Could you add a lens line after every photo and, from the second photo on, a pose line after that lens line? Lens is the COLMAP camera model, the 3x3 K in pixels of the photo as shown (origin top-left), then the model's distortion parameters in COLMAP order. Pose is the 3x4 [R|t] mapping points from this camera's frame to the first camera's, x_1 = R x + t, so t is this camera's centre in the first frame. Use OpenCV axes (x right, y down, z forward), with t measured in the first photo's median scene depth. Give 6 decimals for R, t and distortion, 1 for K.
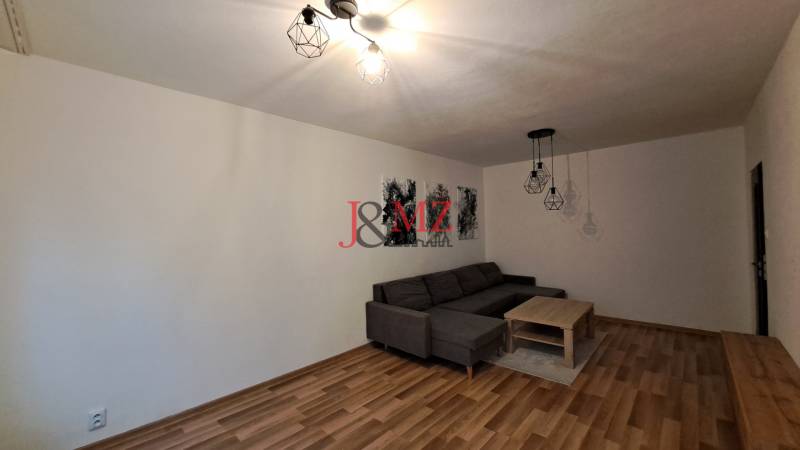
lens RADIAL K [[319.0, 0, 400.9], [0, 319.0, 222.9], [0, 0, 1]] dist [-0.016761, -0.000971]
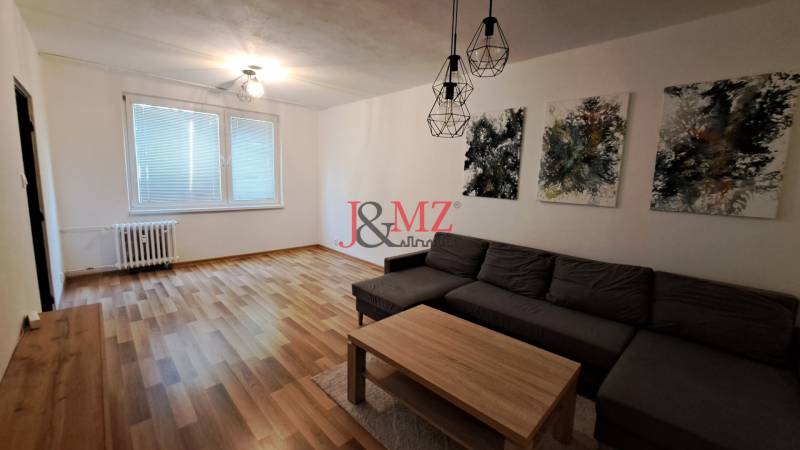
lens RADIAL K [[319.0, 0, 401.2], [0, 319.0, 223.3], [0, 0, 1]] dist [-0.016761, -0.000971]
pose [[-0.062624, 0.158236, -0.985413, 0.806102], [-0.020915, 0.986926, 0.159808, 0.009244], [0.997818, 0.030618, -0.058496, 0.824567]]
